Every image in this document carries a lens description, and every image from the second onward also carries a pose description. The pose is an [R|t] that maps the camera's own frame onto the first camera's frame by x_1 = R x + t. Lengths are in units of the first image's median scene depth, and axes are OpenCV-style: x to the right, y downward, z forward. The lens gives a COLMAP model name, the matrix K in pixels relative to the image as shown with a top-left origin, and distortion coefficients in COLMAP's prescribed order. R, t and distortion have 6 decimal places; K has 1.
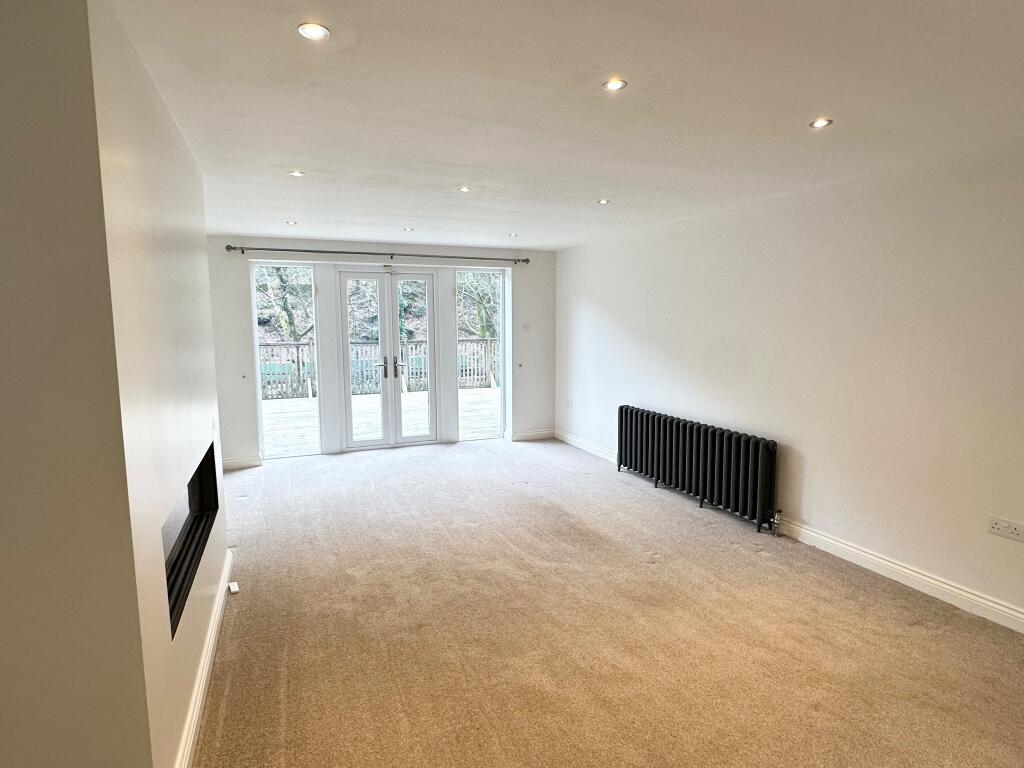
lens RADIAL K [[555.6, 0, 512.0], [0, 555.6, 384.0], [0, 0, 1]] dist [0.000103, -0.000549]
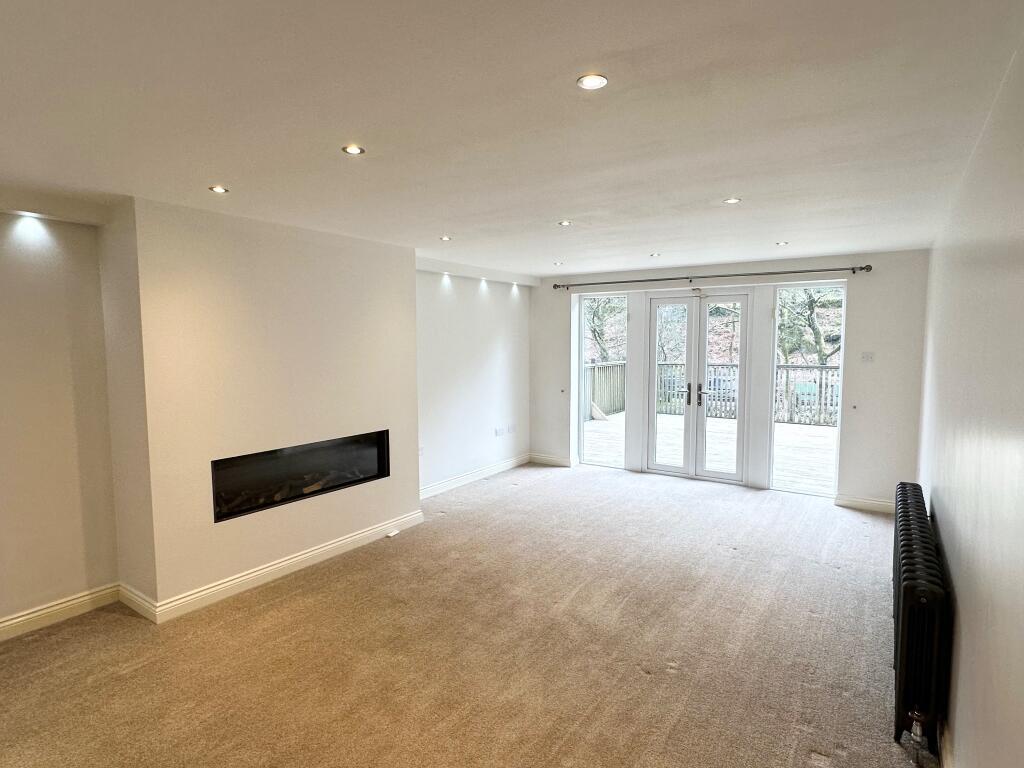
lens RADIAL K [[555.6, 0, 512.0], [0, 555.6, 384.0], [0, 0, 1]] dist [0.000103, -0.000549]
pose [[0.549711, 0.071874, -0.832257, 0.412580], [-0.095924, 0.995133, 0.022581, -0.040305], [0.829829, 0.067420, 0.553930, 0.212413]]
